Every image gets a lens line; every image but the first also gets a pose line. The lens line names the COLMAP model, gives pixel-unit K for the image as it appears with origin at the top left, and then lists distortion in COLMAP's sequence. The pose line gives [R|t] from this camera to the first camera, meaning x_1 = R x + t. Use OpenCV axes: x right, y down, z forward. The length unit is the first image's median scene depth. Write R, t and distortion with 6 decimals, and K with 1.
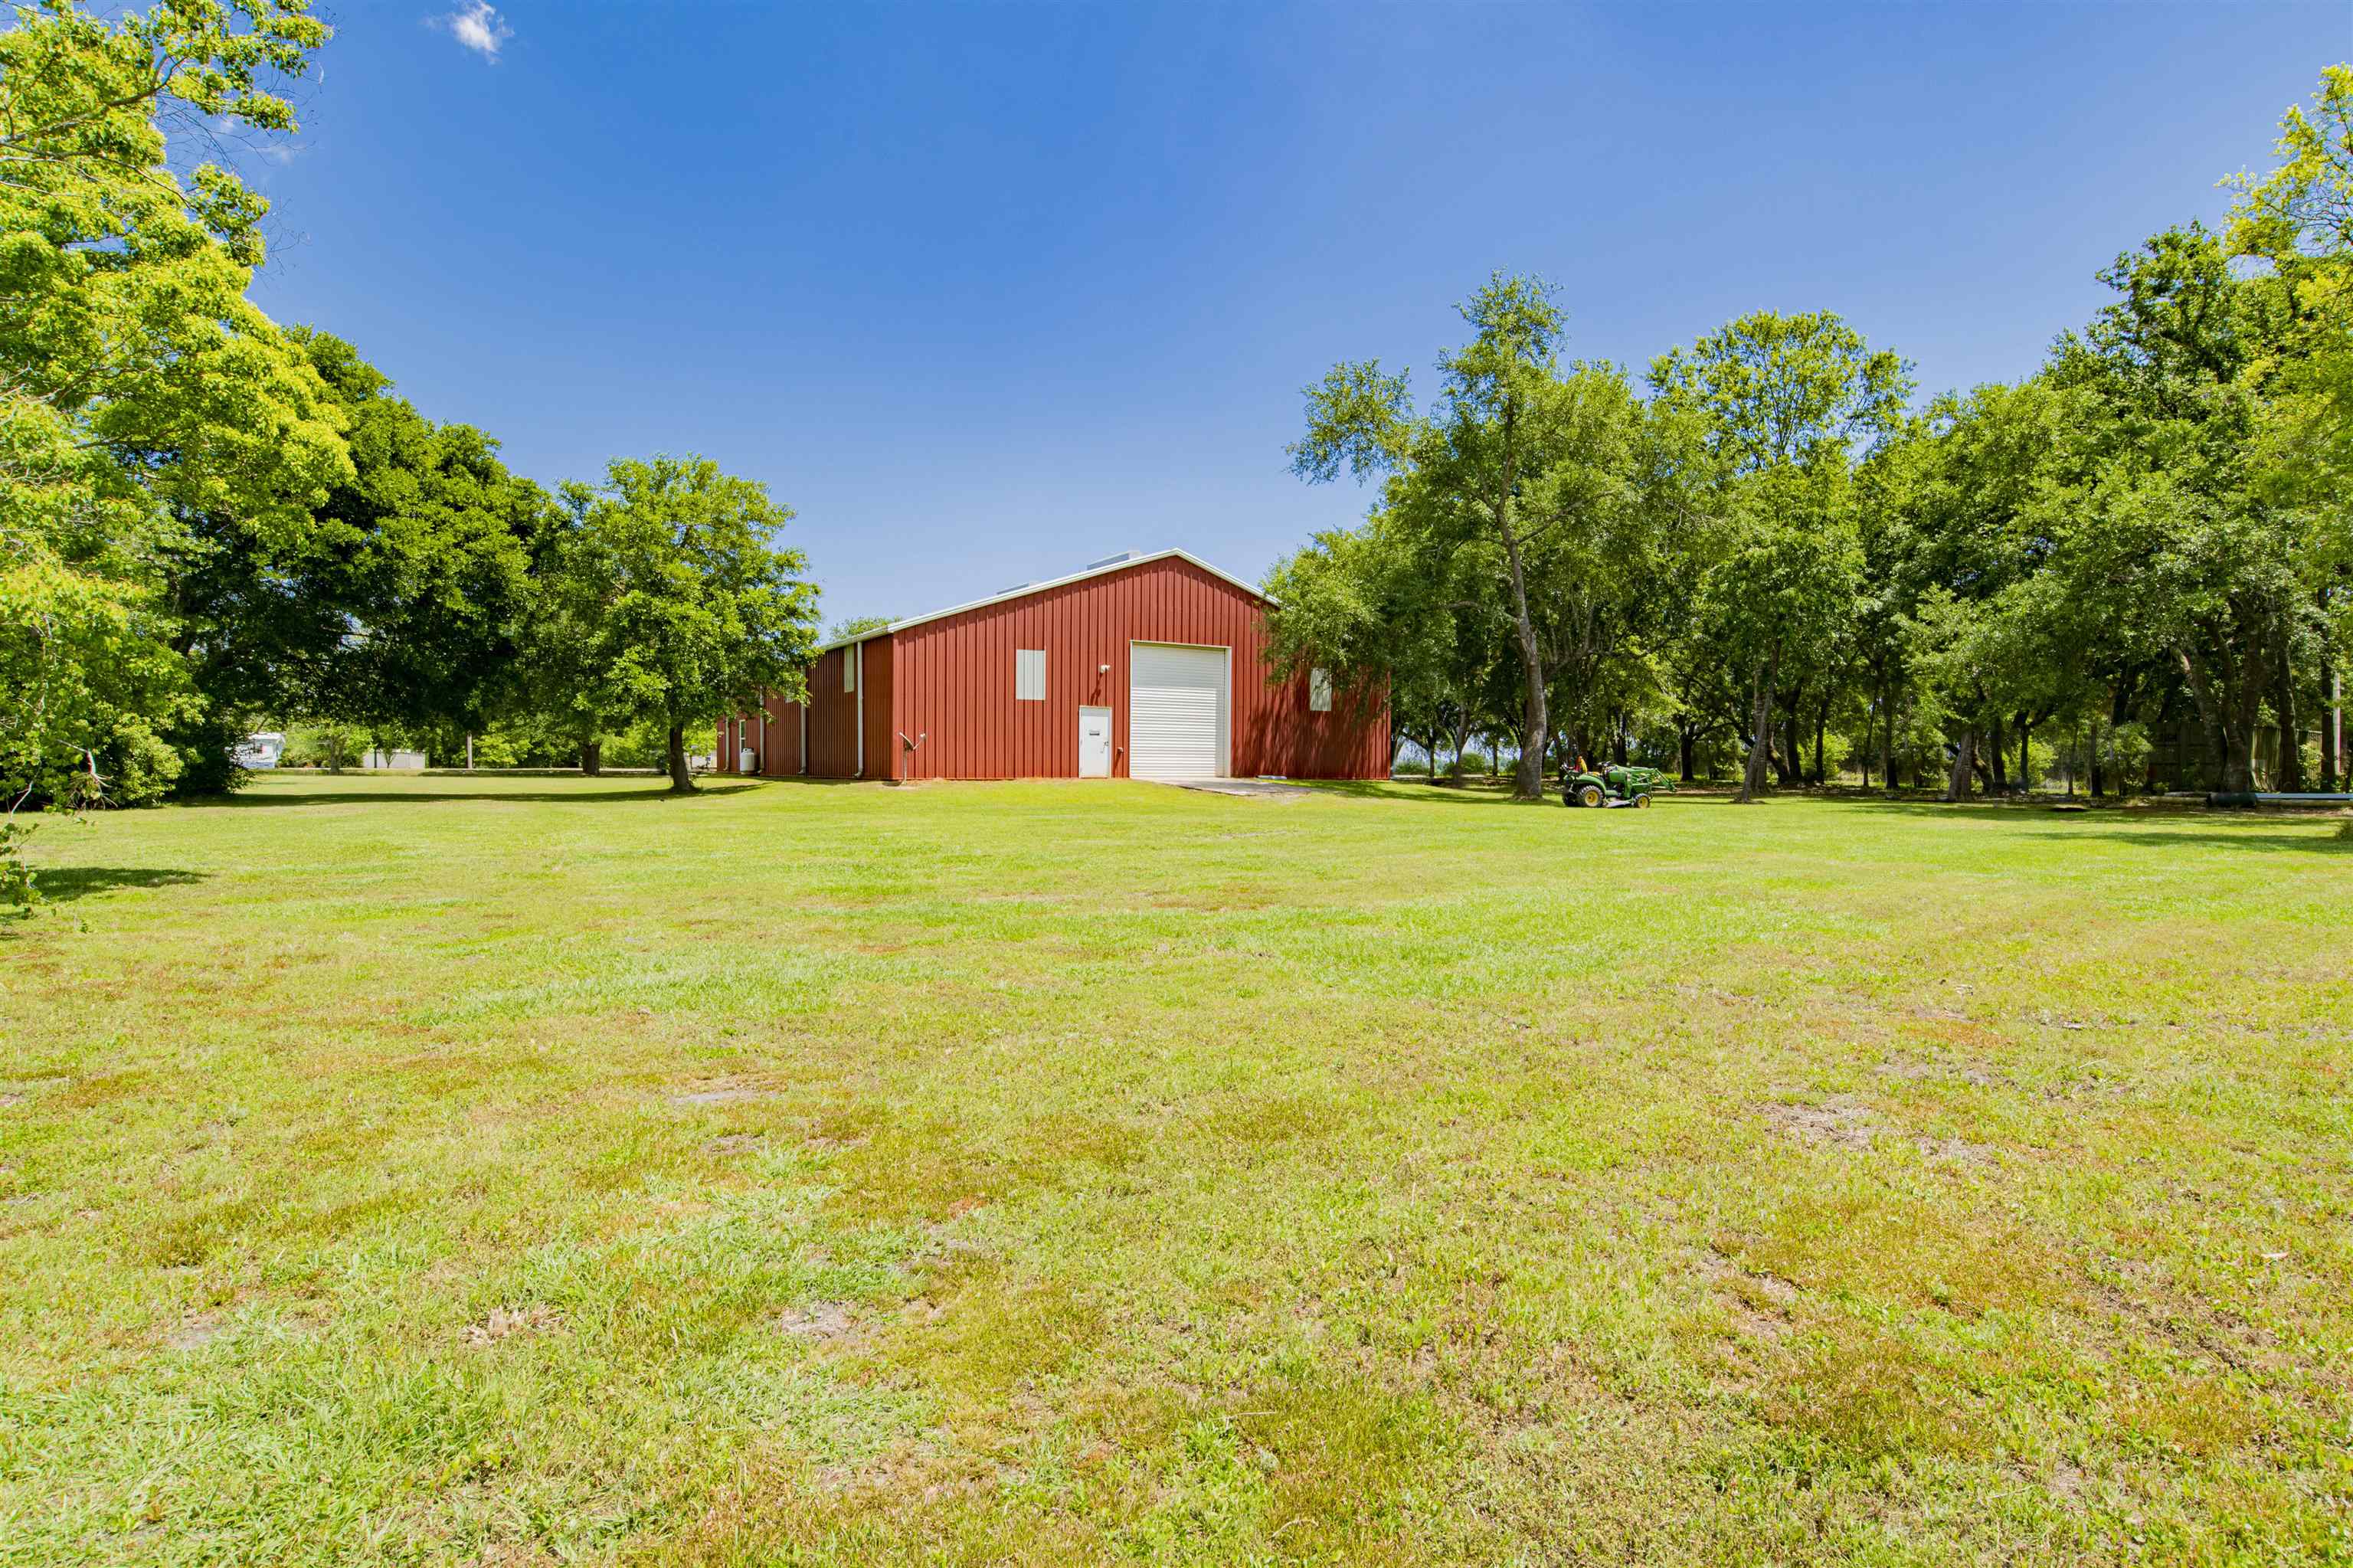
lens RADIAL K [[1205.5, 0, 1186.0], [0, 1205.5, 793.3], [0, 0, 1]] dist [-0.042907, 0.012310]
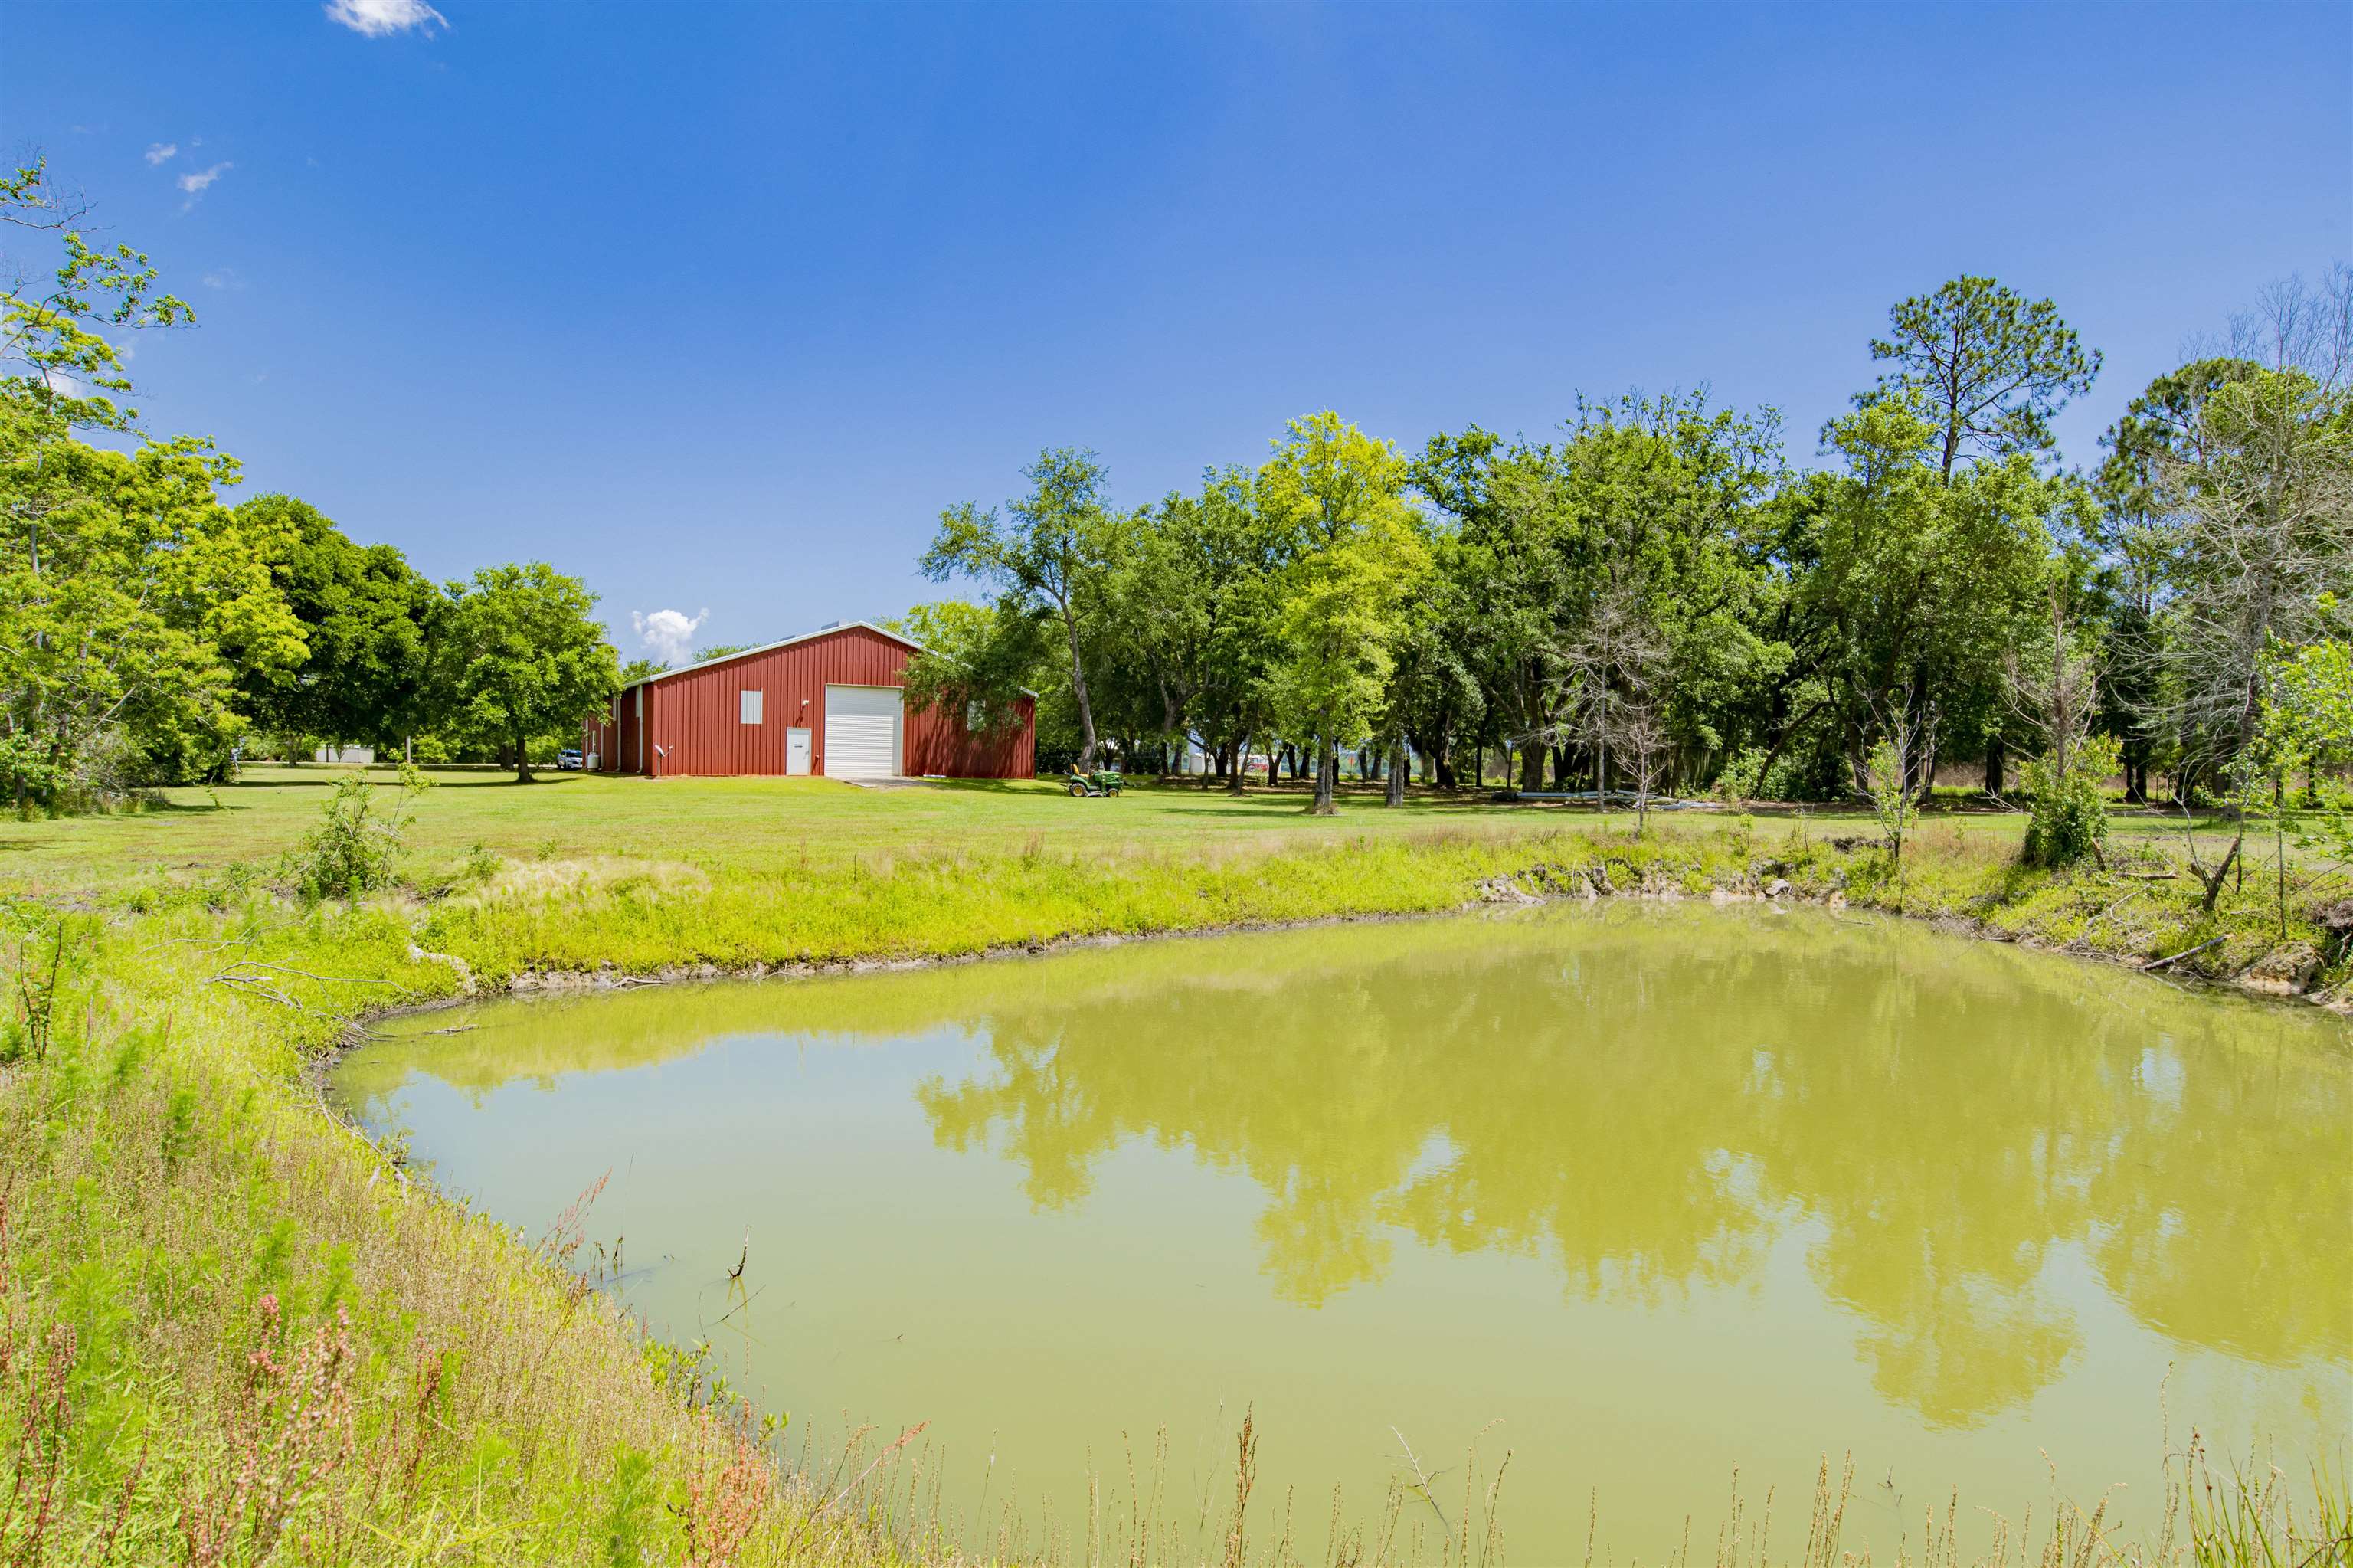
lens RADIAL K [[1303.1, 0, 1153.6], [0, 1303.1, 773.9], [0, 0, 1]] dist [-0.001993, 0.004352]
pose [[0.999248, 0.009796, -0.037526, 0.447046], [-0.010439, 0.999801, -0.016991, 0.008507], [0.037352, 0.017370, 0.999151, -0.633576]]
